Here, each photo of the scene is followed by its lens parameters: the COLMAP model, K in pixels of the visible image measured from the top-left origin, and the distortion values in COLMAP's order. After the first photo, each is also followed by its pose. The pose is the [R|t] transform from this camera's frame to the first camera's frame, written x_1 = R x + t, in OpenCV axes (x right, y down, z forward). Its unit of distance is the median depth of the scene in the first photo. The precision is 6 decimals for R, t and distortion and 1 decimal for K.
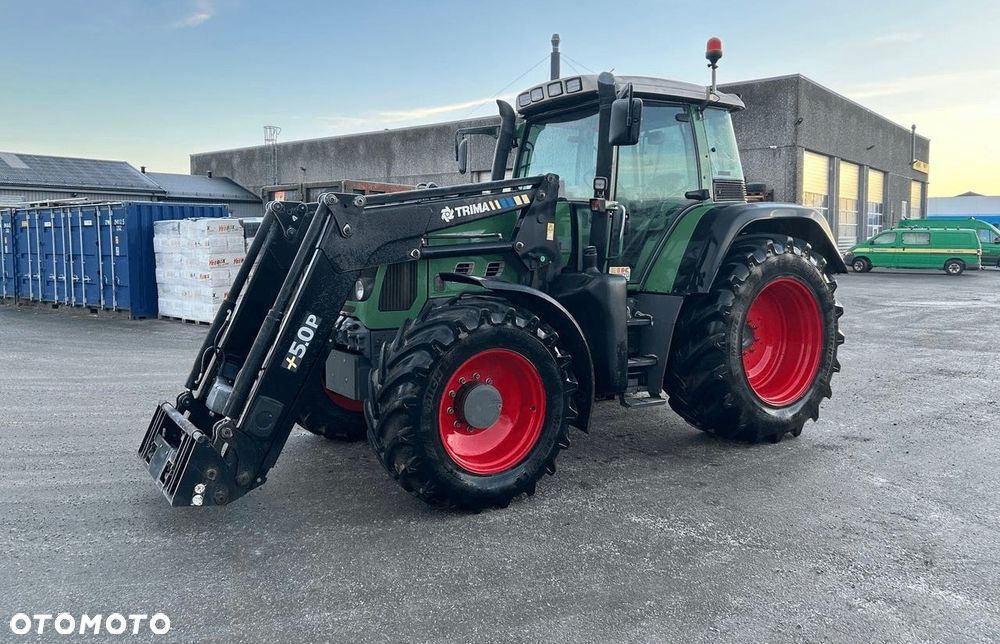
lens RADIAL K [[756.3, 0, 497.1], [0, 756.3, 284.7], [0, 0, 1]] dist [0.060951, -0.058091]
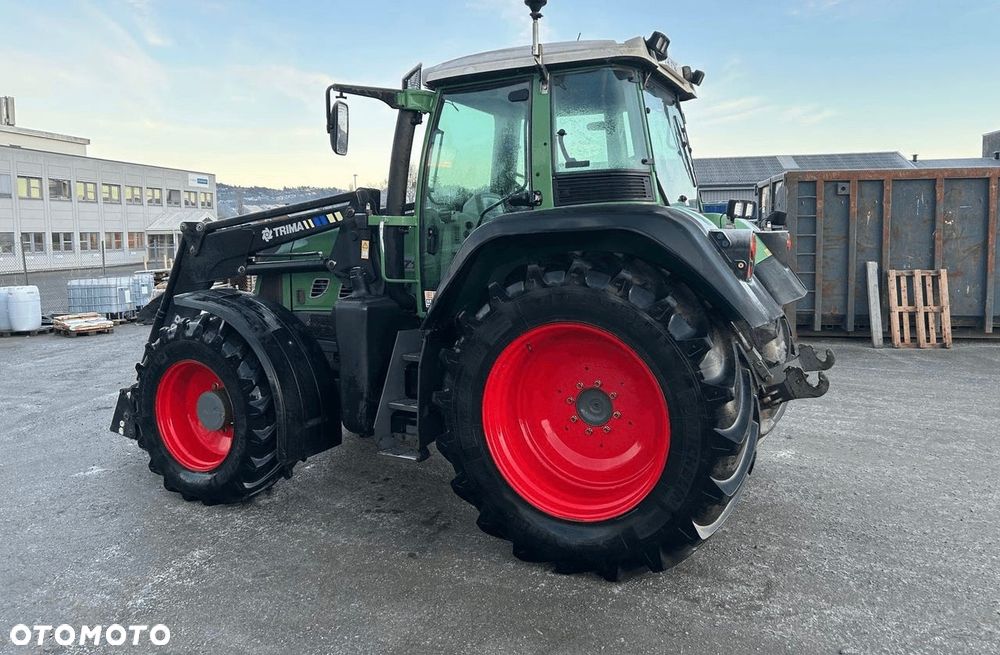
lens RADIAL K [[752.4, 0, 500.2], [0, 752.4, 282.4], [0, 0, 1]] dist [0.077844, -0.119786]
pose [[0.506661, 0.047250, -0.860849, 0.939570], [-0.036785, 0.998773, 0.033170, -0.065074], [0.861360, 0.014860, 0.507778, 0.655645]]
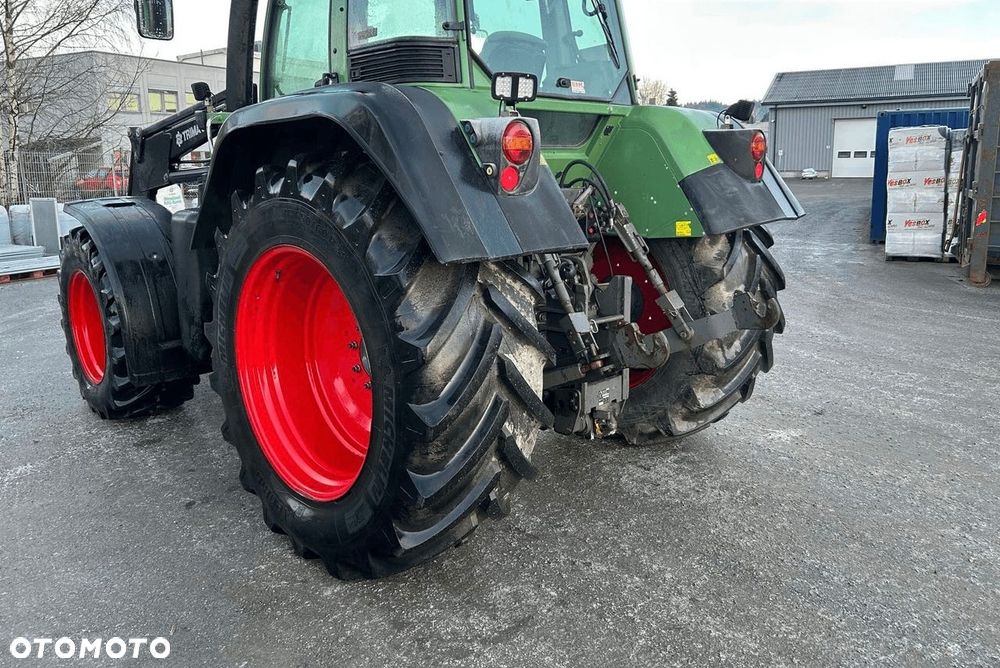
lens RADIAL K [[754.9, 0, 500.3], [0, 754.9, 279.6], [0, 0, 1]] dist [0.045947, -0.070696]
pose [[0.199811, 0.151630, -0.968031, 0.920955], [-0.045353, 0.988326, 0.145448, -0.066661], [0.978784, 0.014841, 0.204356, 1.084592]]
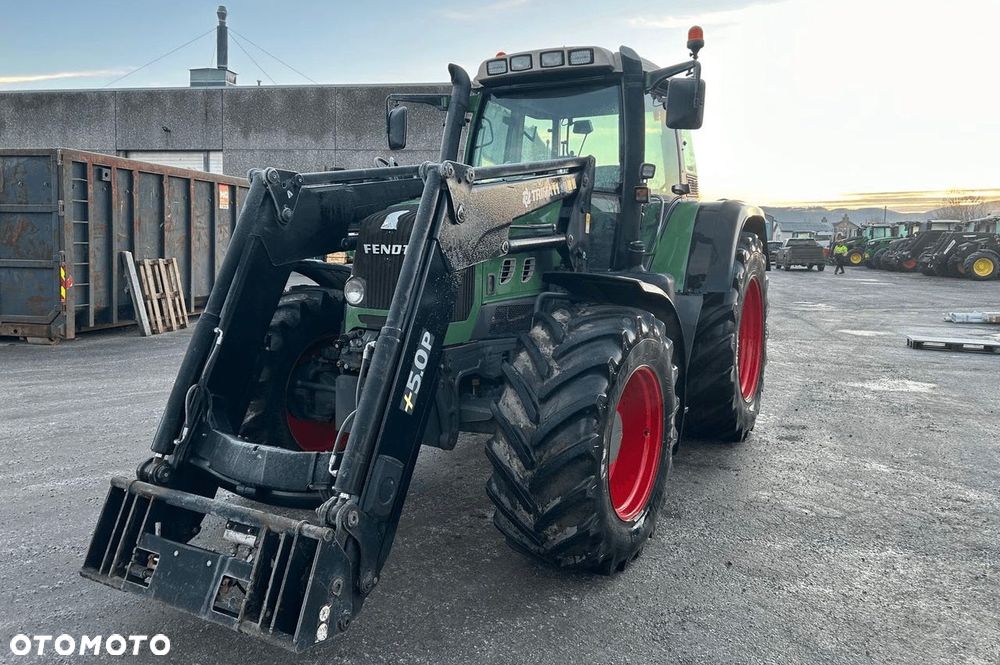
lens RADIAL K [[752.6, 0, 493.5], [0, 752.6, 288.4], [0, 0, 1]] dist [0.061475, -0.072598]
pose [[0.887179, -0.012072, 0.461268, -0.411797], [0.007033, 0.999895, 0.012641, -0.007328], [-0.461372, -0.007970, 0.887171, 0.280808]]
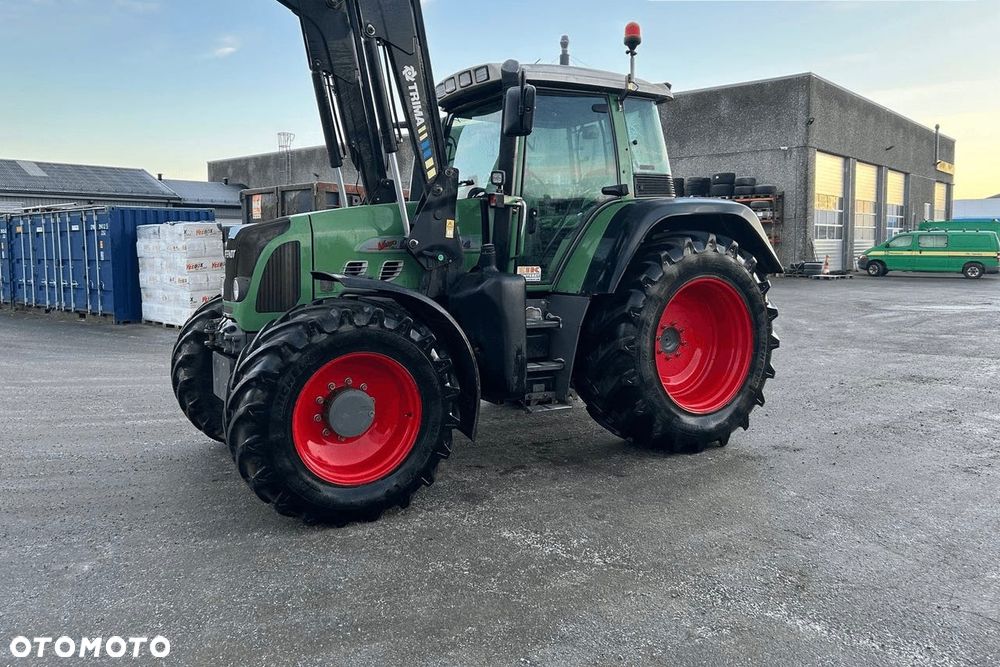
lens RADIAL K [[755.6, 0, 493.2], [0, 755.6, 295.4], [0, 0, 1]] dist [0.065463, -0.070232]
pose [[0.999233, -0.001245, -0.039142, 0.158443], [0.001492, 0.999979, 0.006287, 0.007101], [0.039133, -0.006341, 0.999214, 0.055279]]
